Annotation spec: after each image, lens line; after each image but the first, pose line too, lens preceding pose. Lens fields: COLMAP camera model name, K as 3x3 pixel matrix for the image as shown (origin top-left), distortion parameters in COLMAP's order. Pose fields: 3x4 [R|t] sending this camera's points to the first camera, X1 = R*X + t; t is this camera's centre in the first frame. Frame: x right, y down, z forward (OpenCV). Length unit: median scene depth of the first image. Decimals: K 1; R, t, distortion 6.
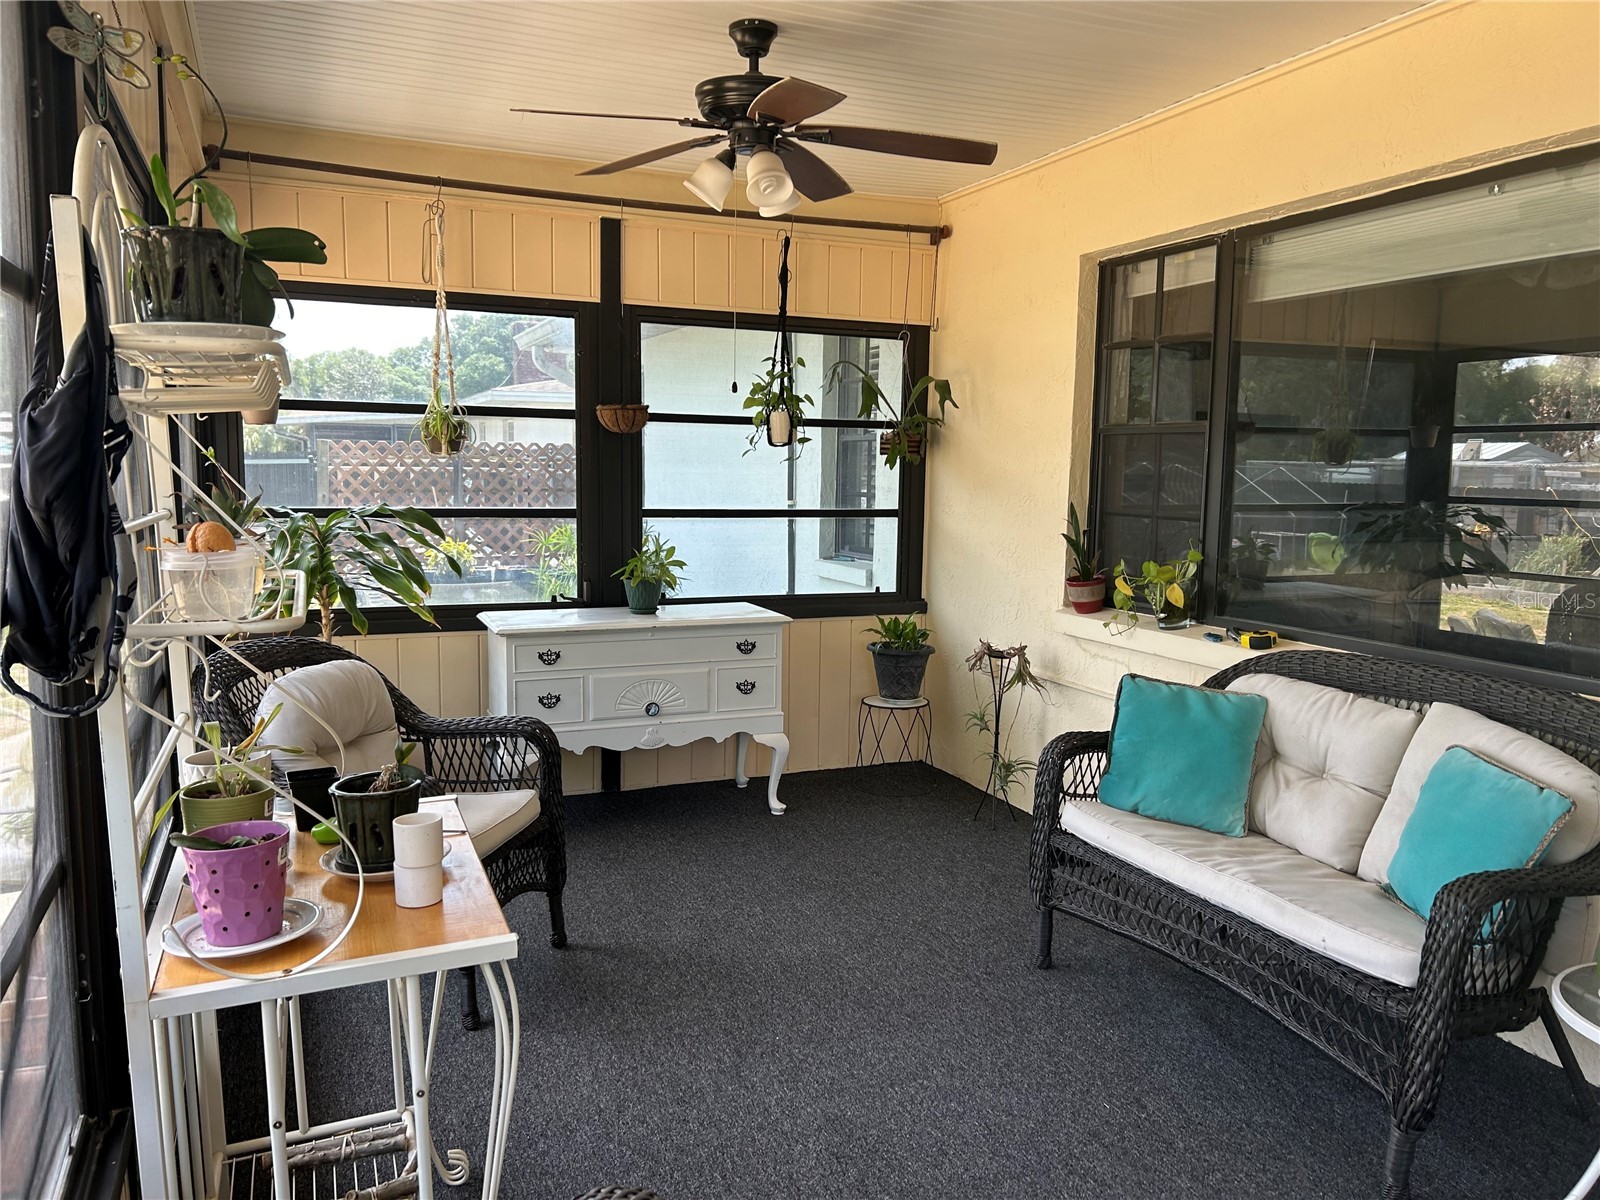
lens RADIAL K [[1201.6, 0, 805.3], [0, 1201.6, 609.2], [0, 0, 1]] dist [0.046359, -0.042291]
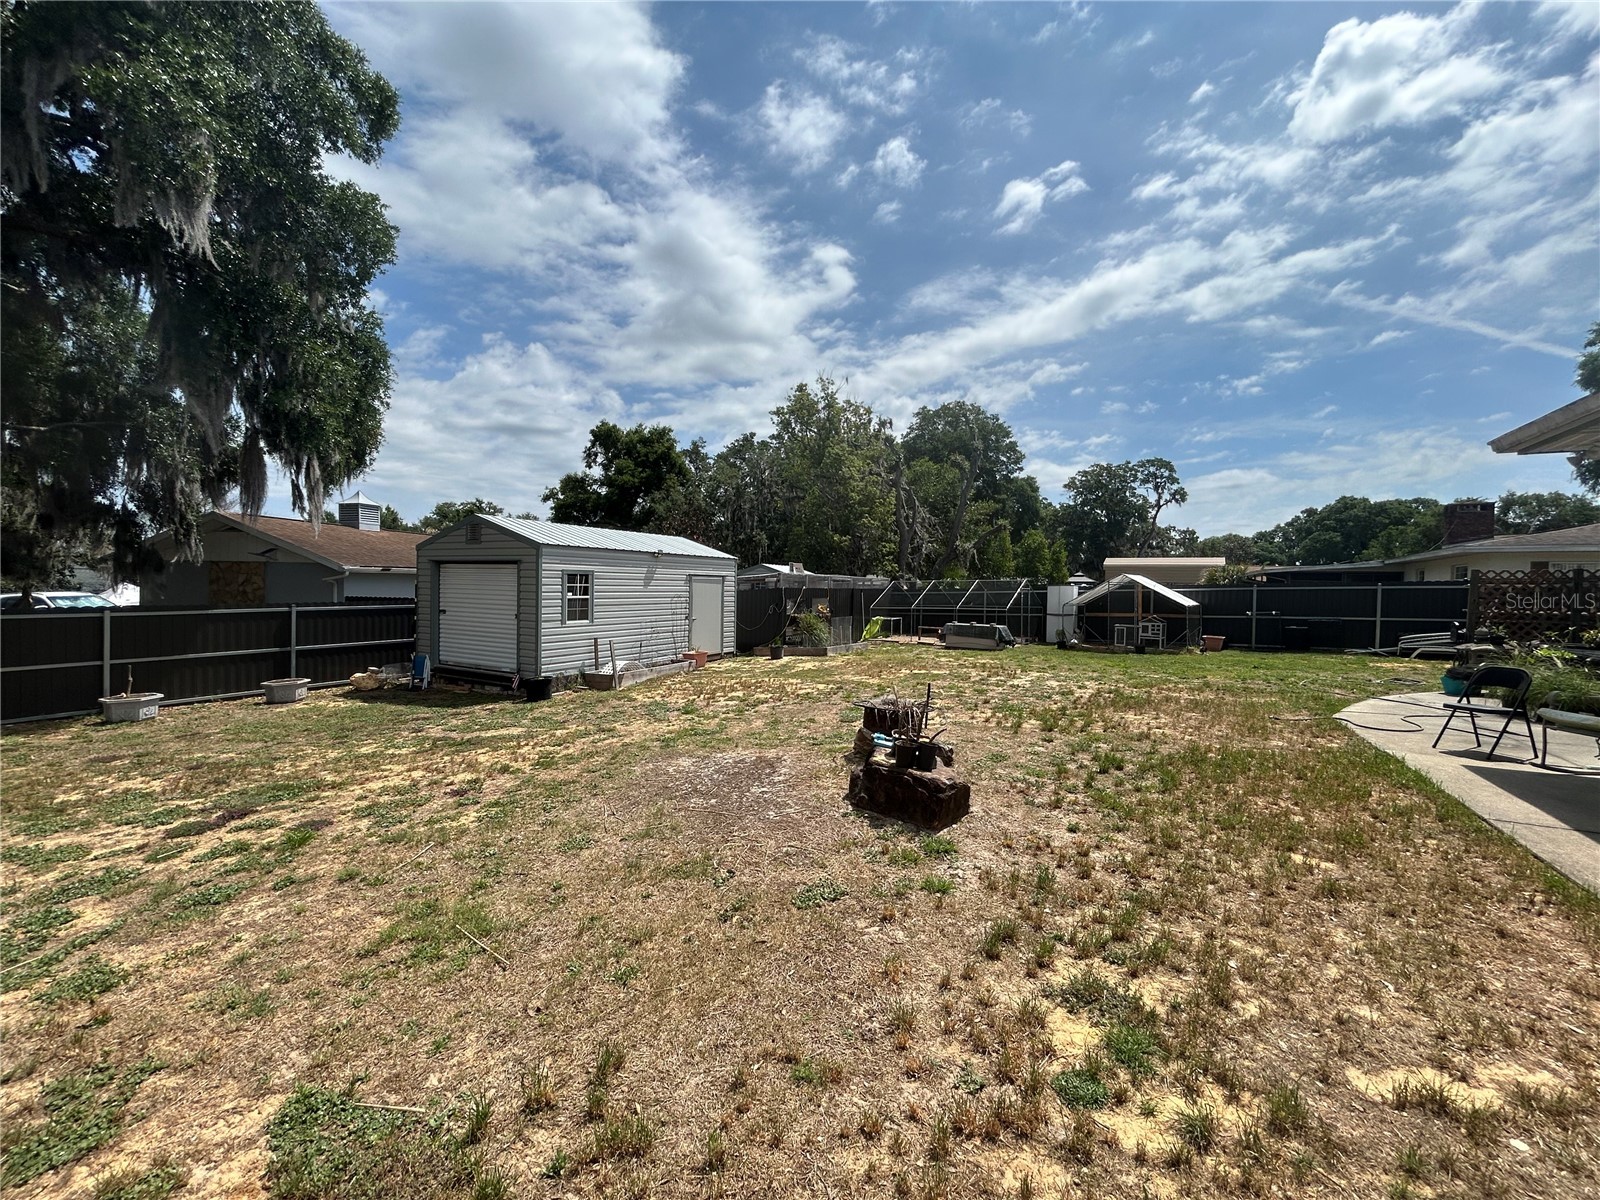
lens RADIAL K [[643.9, 0, 800.0], [0, 643.9, 600.0], [0, 0, 1]] dist [-0.007883, 0.002603]
pose [[0.606552, 0.013475, -0.794930, -0.703655], [-0.108872, 0.991845, -0.066259, 0.219597], [0.787554, 0.126735, 0.603072, -1.025508]]
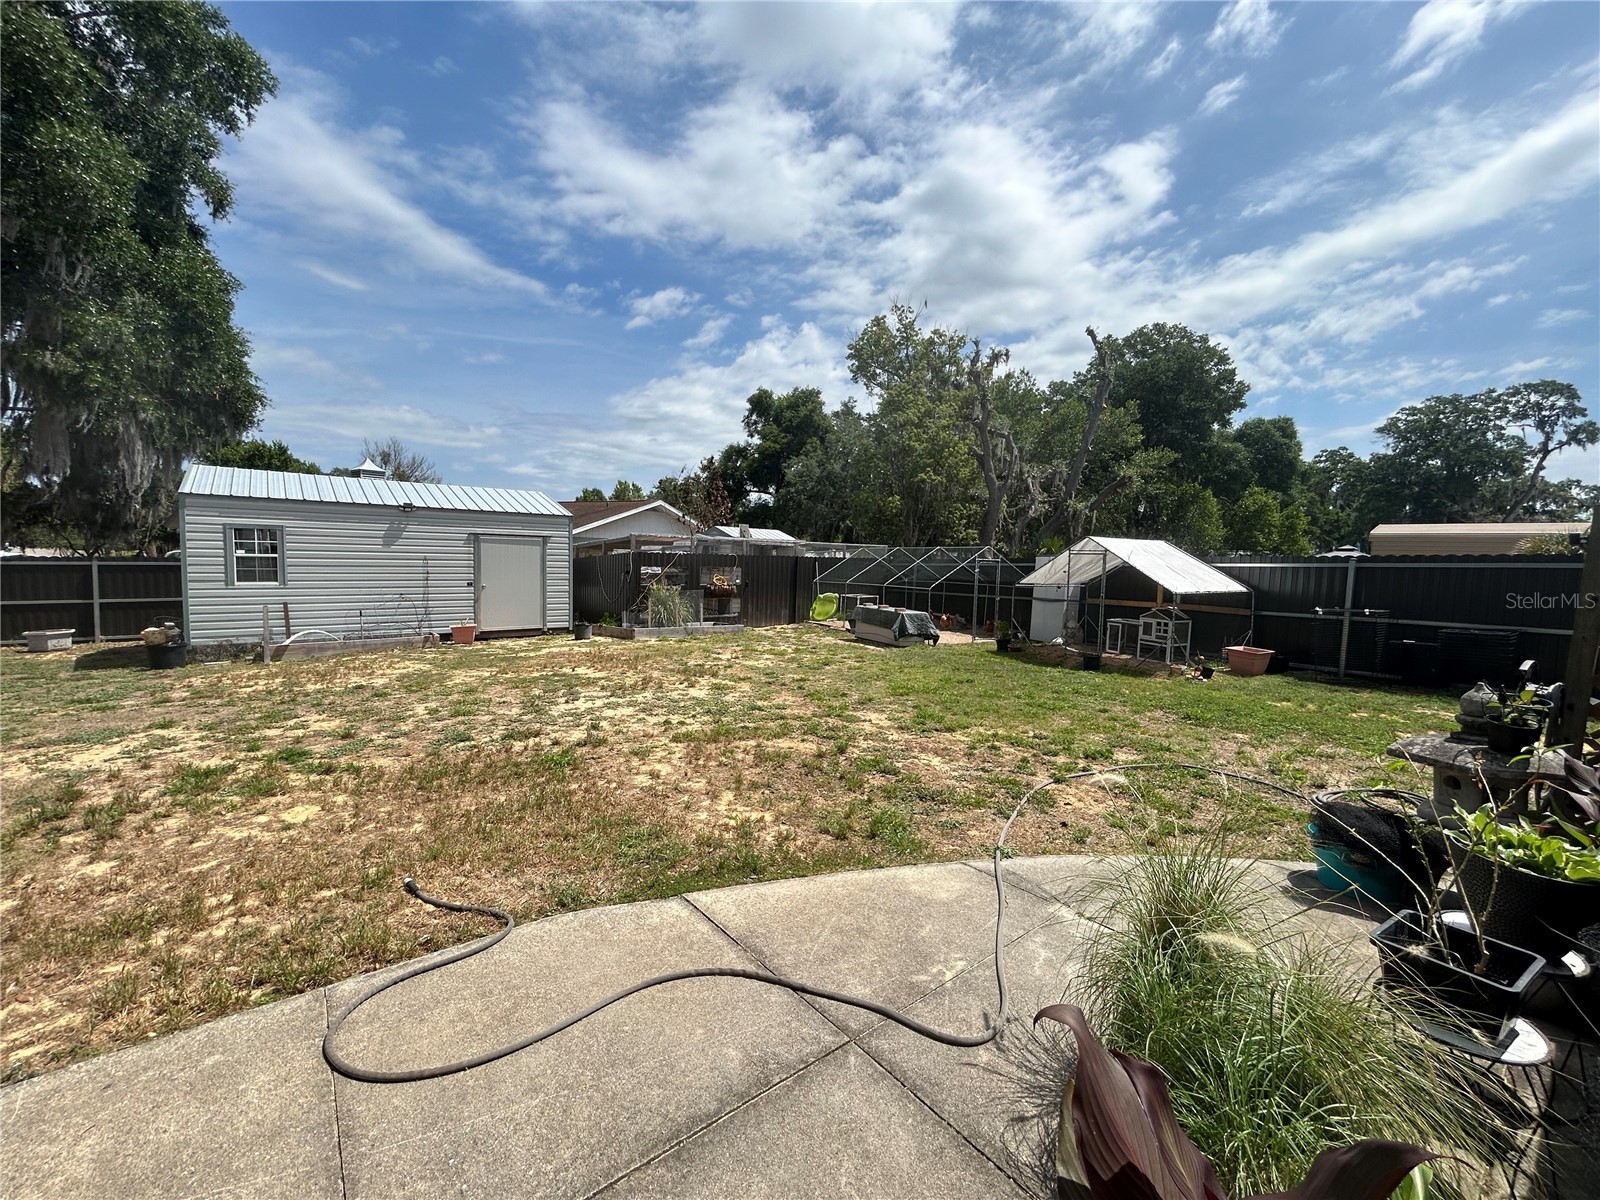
lens RADIAL K [[644.4, 0, 798.9], [0, 644.4, 608.6], [0, 0, 1]] dist [-0.000890, -0.000358]
pose [[0.262955, 0.077547, -0.961687, -0.564820], [-0.150085, 0.987918, 0.038624, -0.119857], [0.953063, 0.134178, 0.271417, 1.551835]]
